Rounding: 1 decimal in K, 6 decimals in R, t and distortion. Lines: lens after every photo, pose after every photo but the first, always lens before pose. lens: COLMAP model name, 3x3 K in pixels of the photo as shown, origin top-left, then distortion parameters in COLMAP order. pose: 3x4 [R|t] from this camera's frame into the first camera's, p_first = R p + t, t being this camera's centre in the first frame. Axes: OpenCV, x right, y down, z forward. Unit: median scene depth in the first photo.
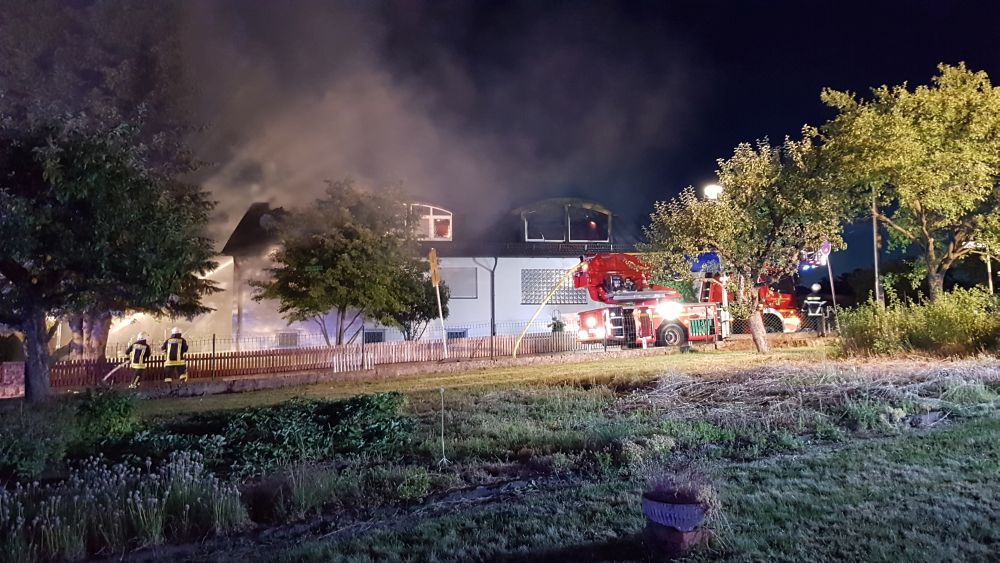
lens RADIAL K [[779.4, 0, 500.0], [0, 779.4, 281.5], [0, 0, 1]] dist [0.040666, -0.004487]
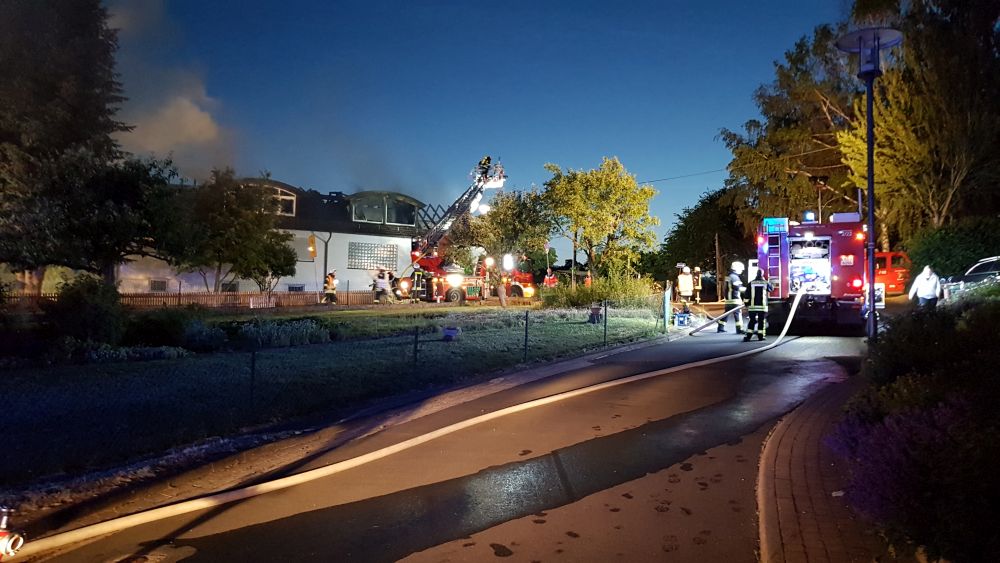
lens RADIAL K [[779.4, 0, 500.0], [0, 779.4, 281.5], [0, 0, 1]] dist [0.040666, -0.004487]
pose [[0.962310, 0.051373, 0.267058, -0.108987], [-0.064755, 0.997036, 0.041542, -0.029480], [-0.264132, -0.057270, 0.962785, -0.511329]]
